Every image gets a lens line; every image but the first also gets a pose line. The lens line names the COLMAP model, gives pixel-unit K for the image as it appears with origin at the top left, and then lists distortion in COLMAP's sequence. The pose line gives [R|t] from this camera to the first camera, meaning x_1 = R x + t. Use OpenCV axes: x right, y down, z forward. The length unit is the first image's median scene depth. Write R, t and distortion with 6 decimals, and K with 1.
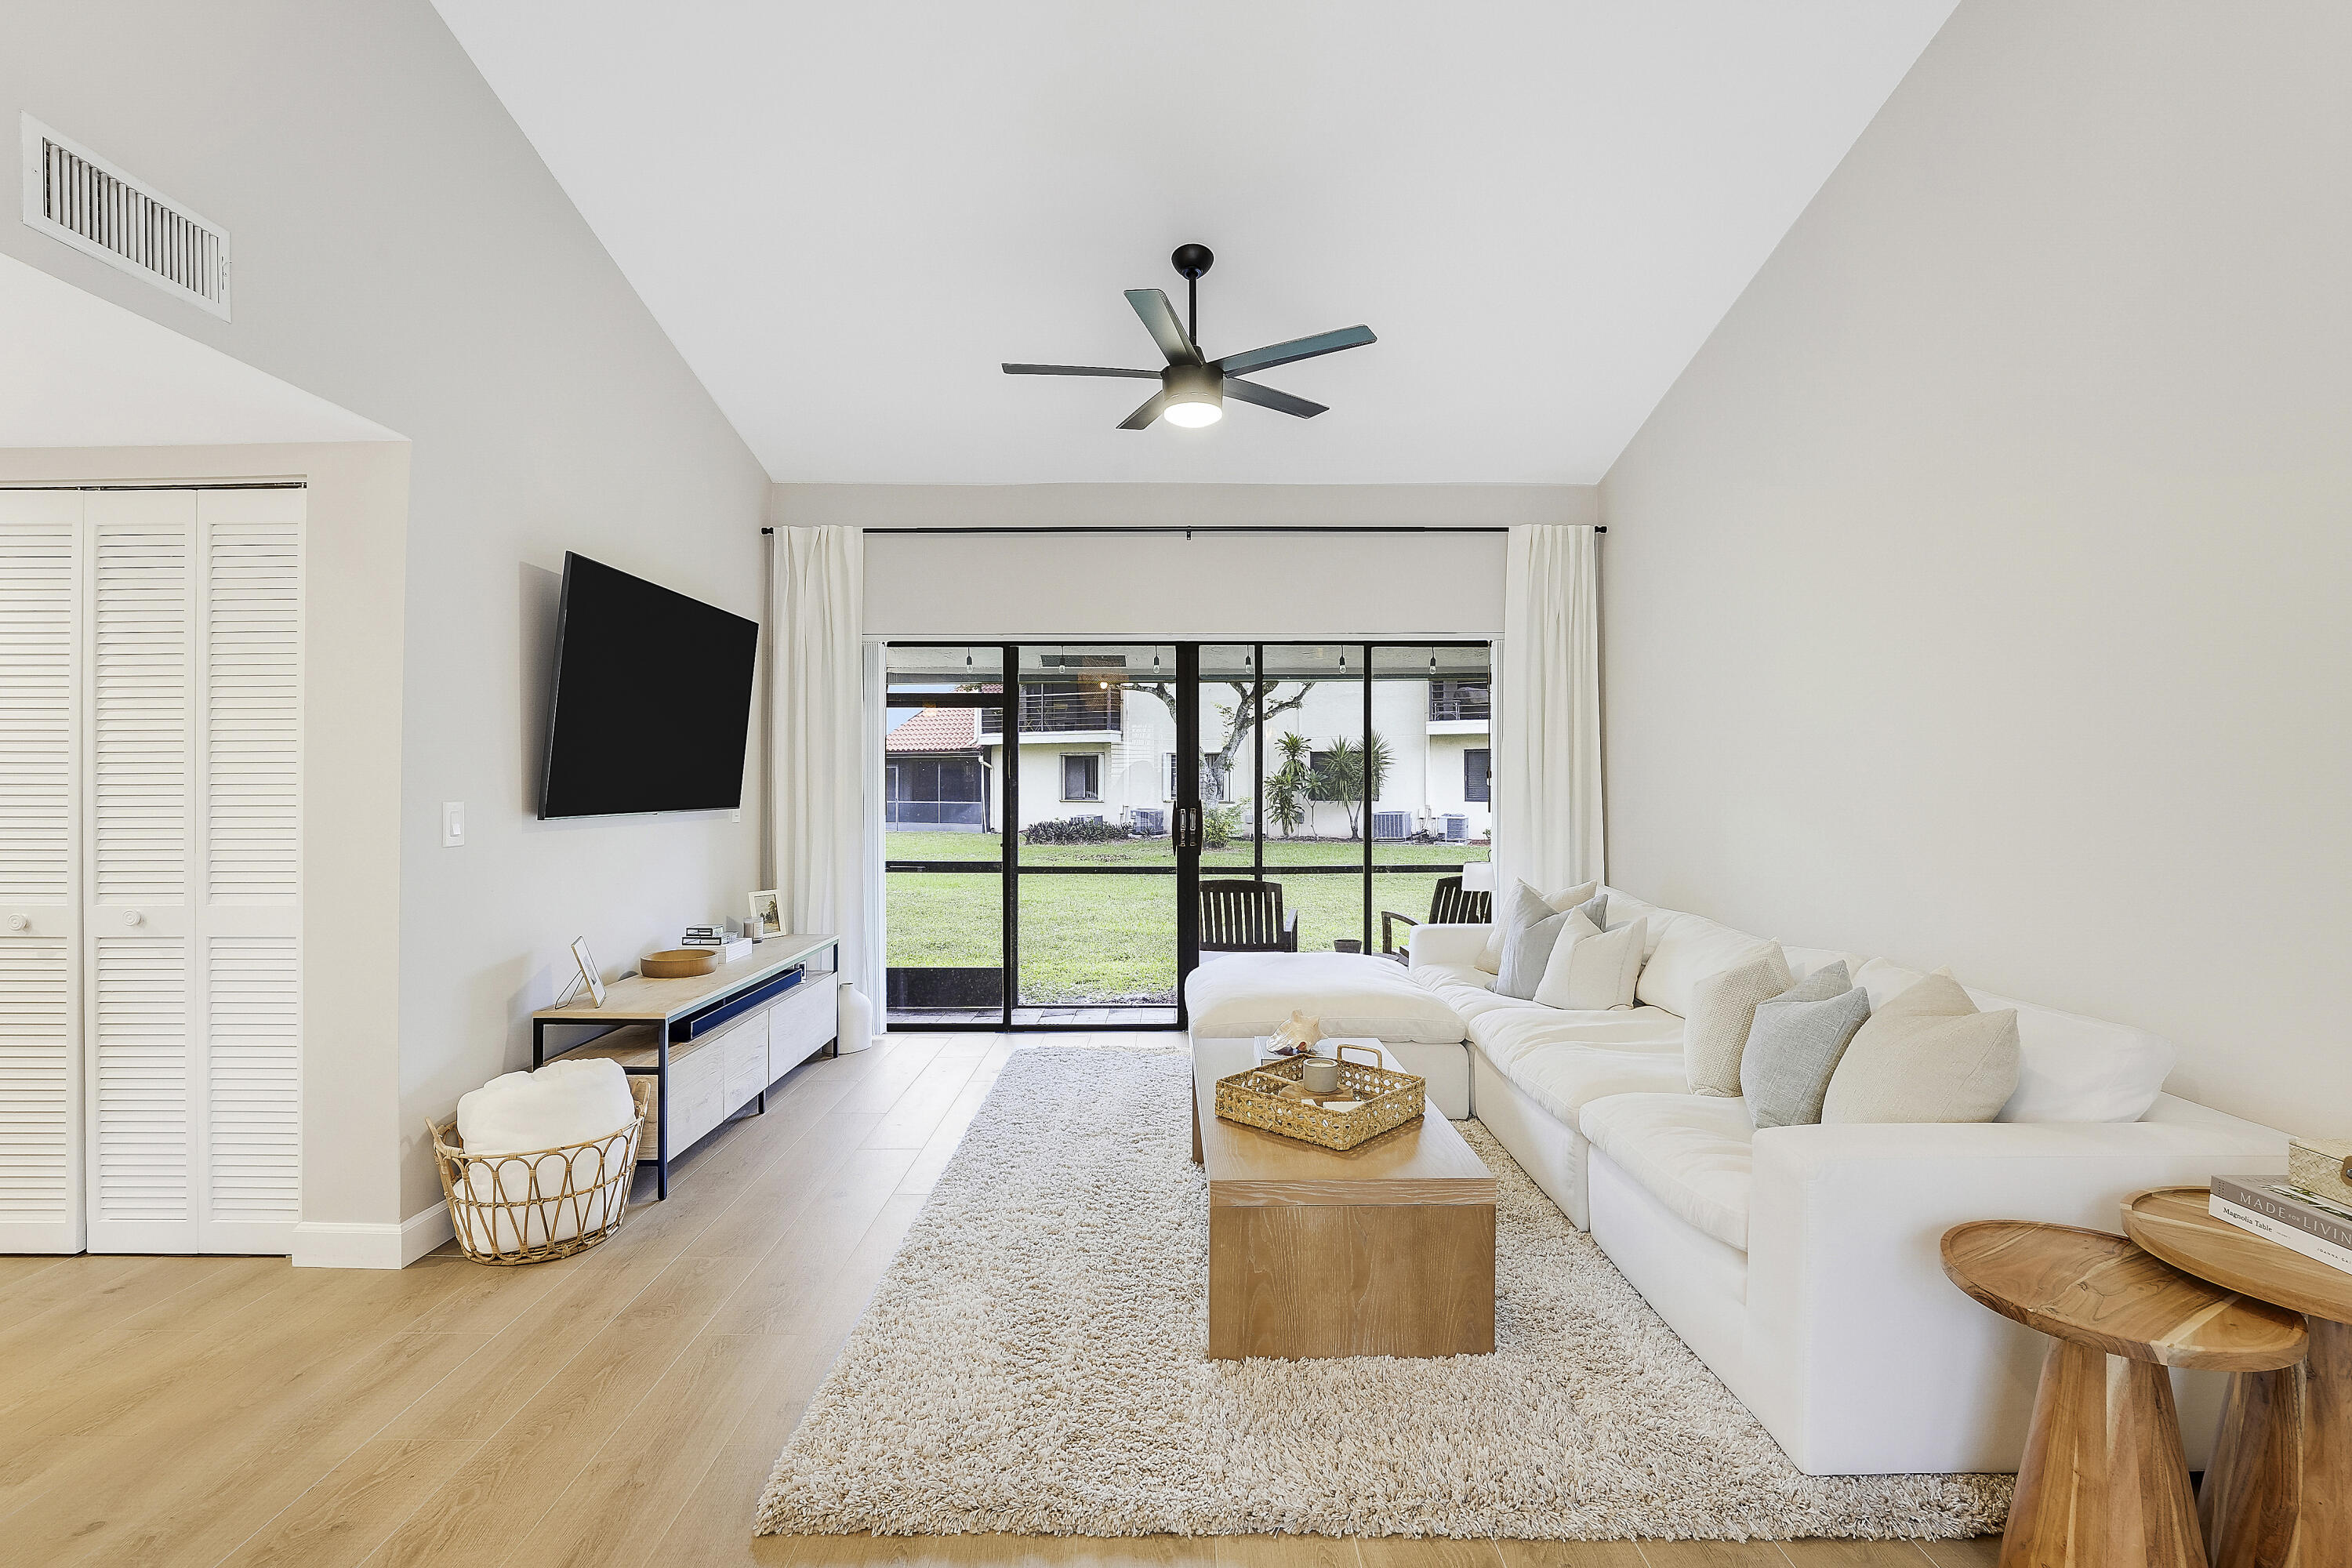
lens RADIAL K [[1068.2, 0, 1179.7], [0, 1068.2, 788.0], [0, 0, 1]] dist [-0.014983, 0.001266]
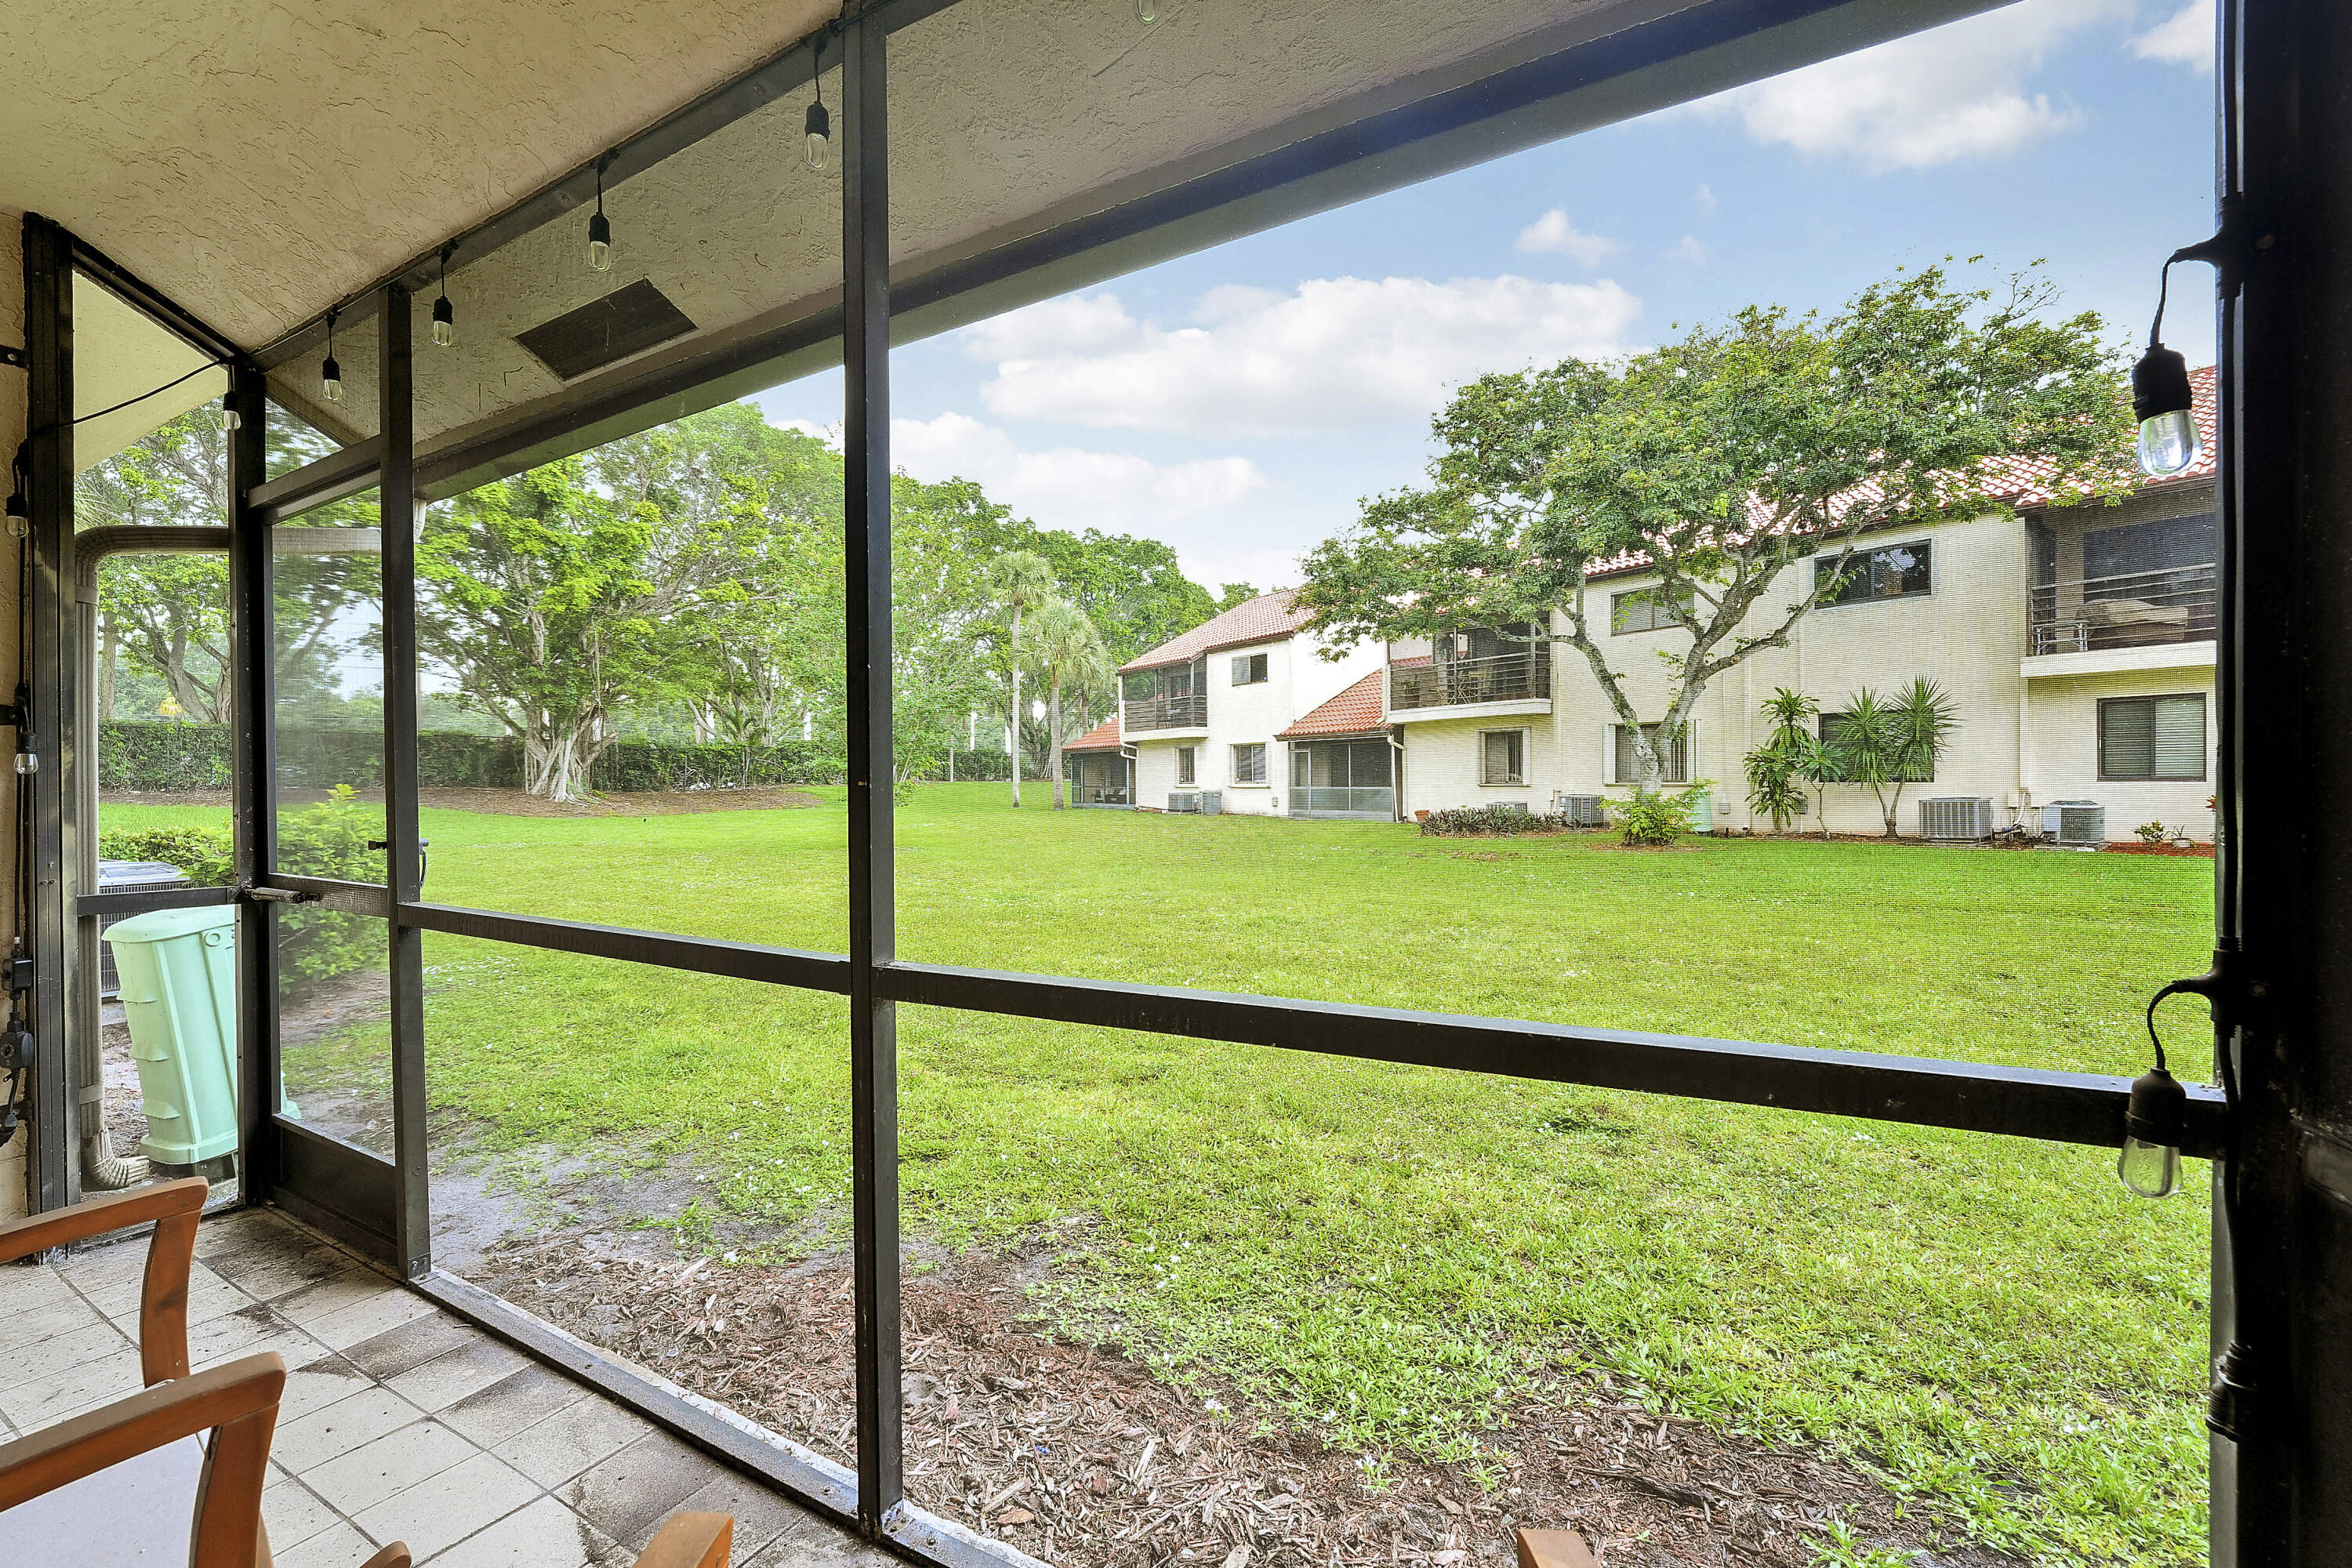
lens RADIAL K [[970.4, 0, 1198.8], [0, 970.4, 786.3], [0, 0, 1]] dist [-0.015907, -0.000067]
pose [[0.874757, -0.002520, -0.484556, 0.346003], [0.002435, 0.999997, -0.000805, 0.065189], [0.484556, -0.000476, 0.874760, 1.128929]]
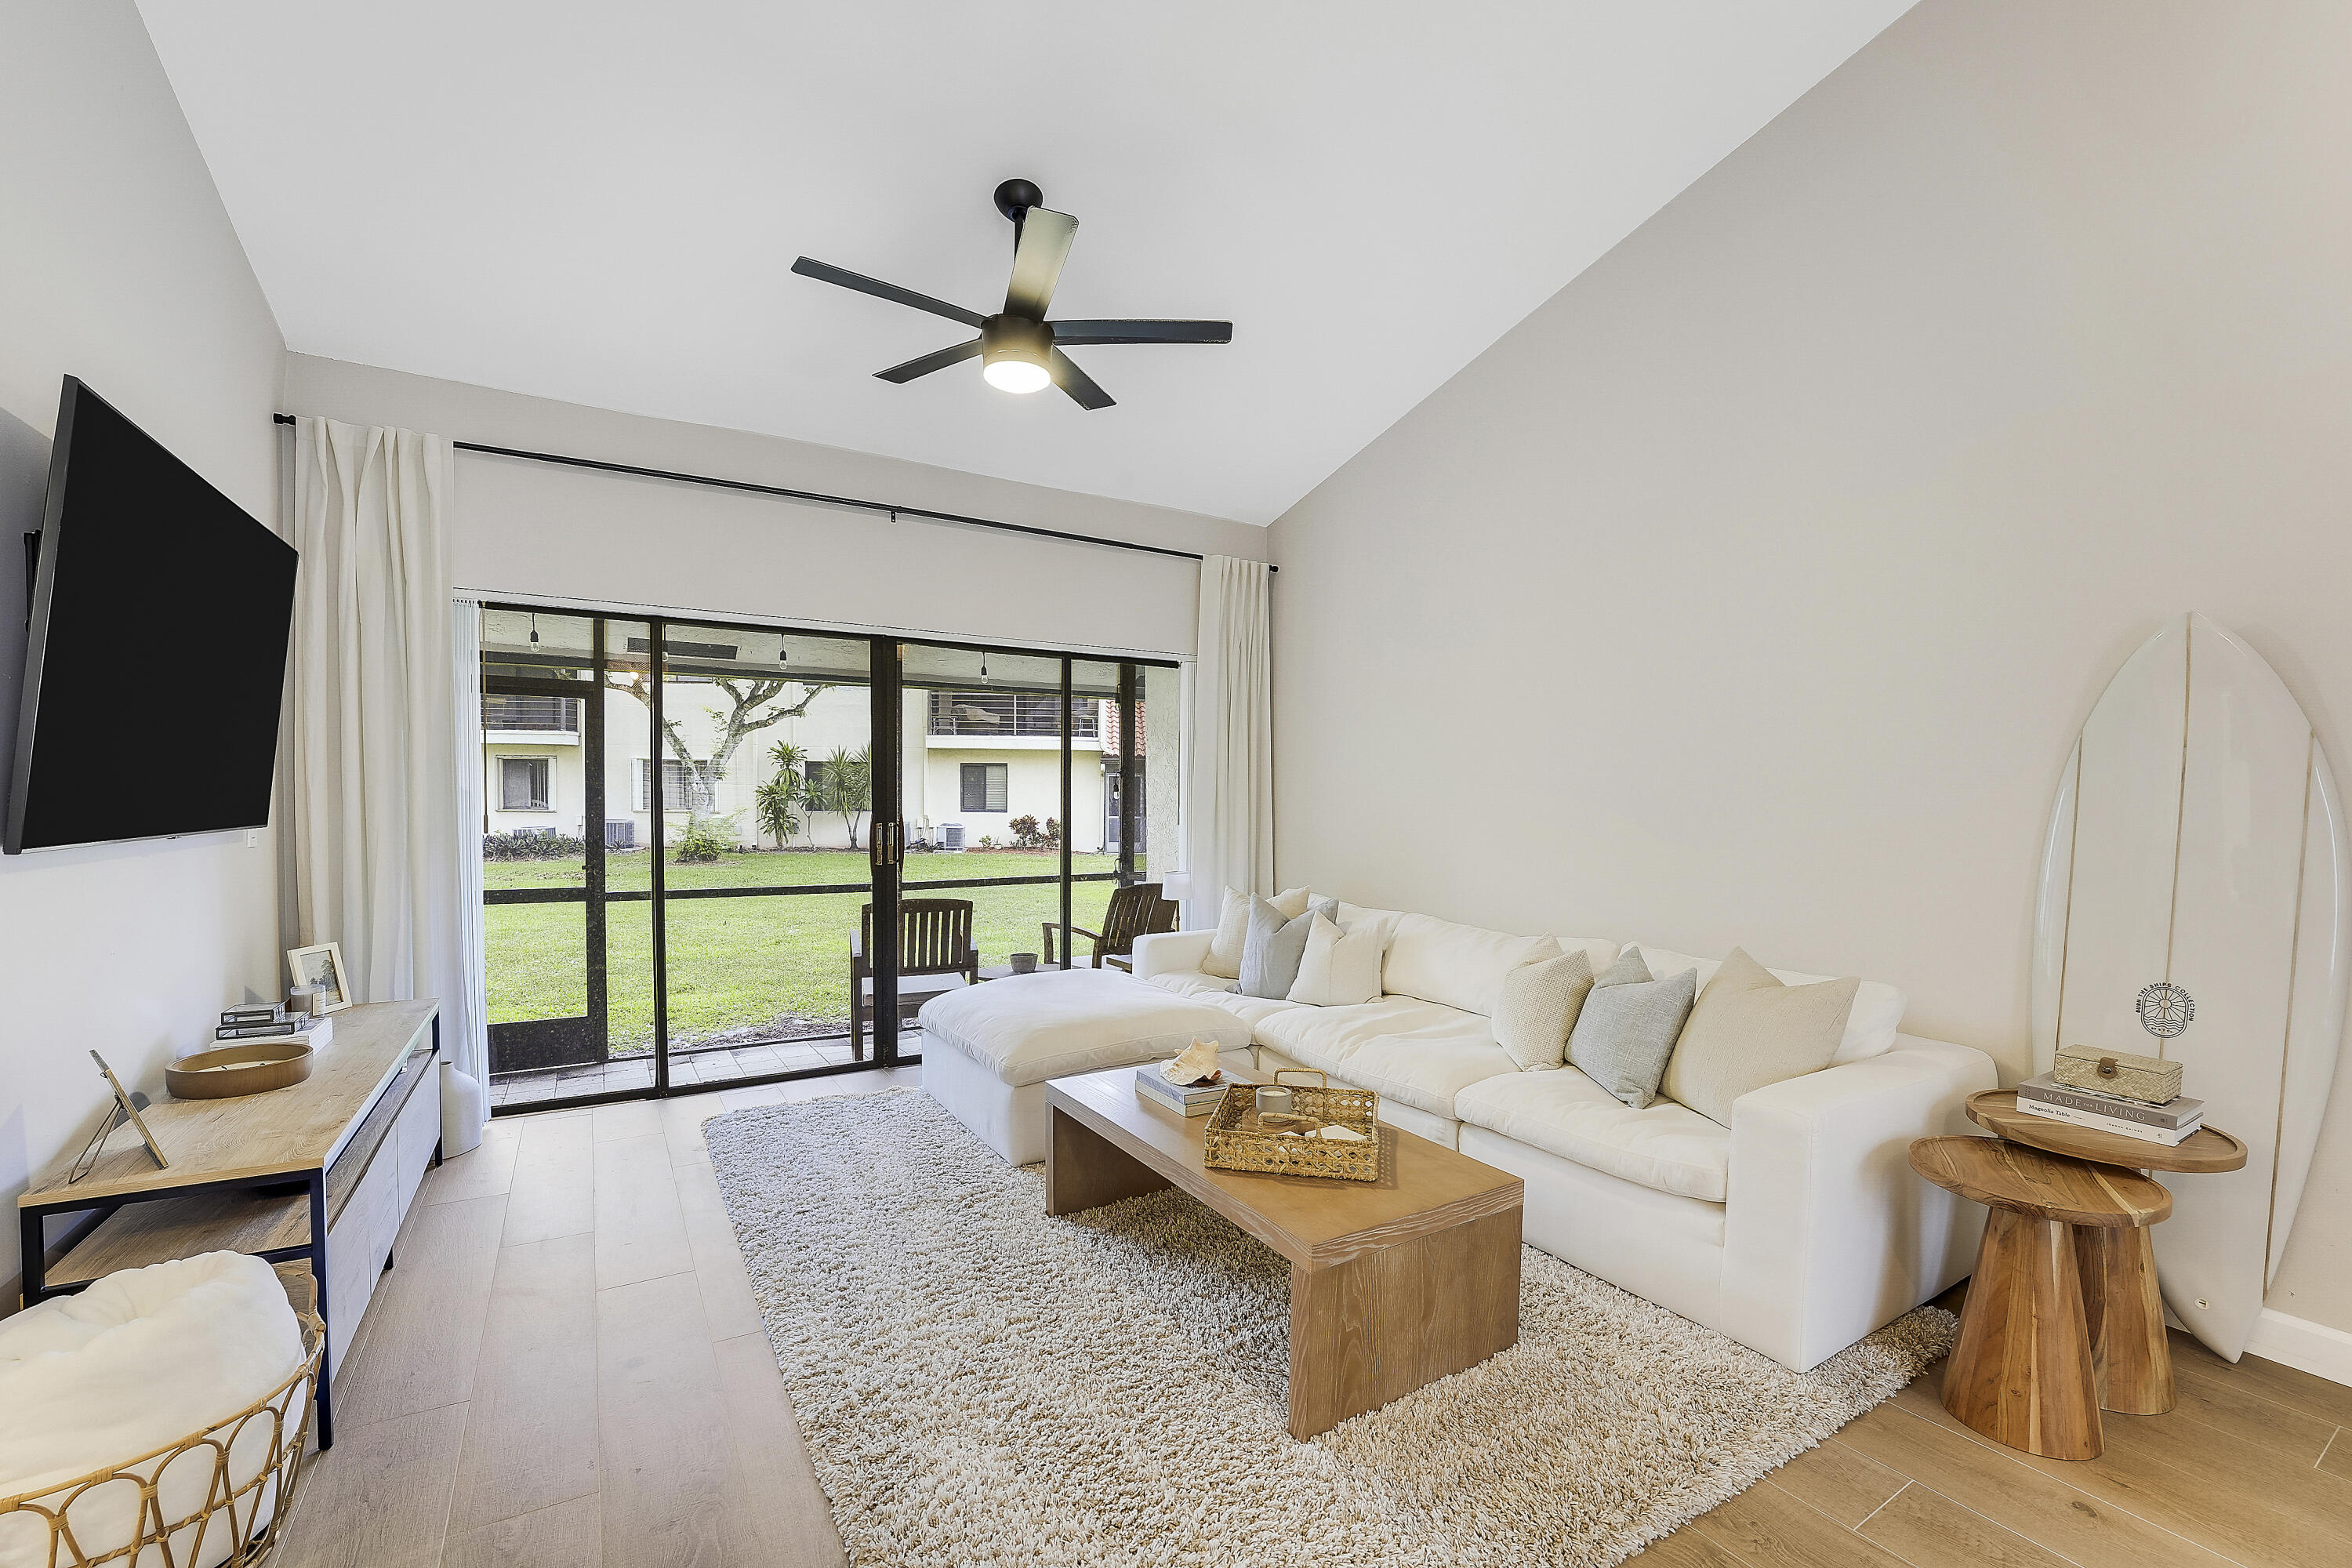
lens RADIAL K [[986.0, 0, 1192.7], [0, 986.0, 835.9], [0, 0, 1]] dist [-0.029930, 0.003374]
pose [[0.852079, -0.012298, 0.523269, -0.229574], [-0.007570, 0.999330, 0.035814, -0.001109], [-0.523359, -0.034478, 0.851415, 0.174329]]
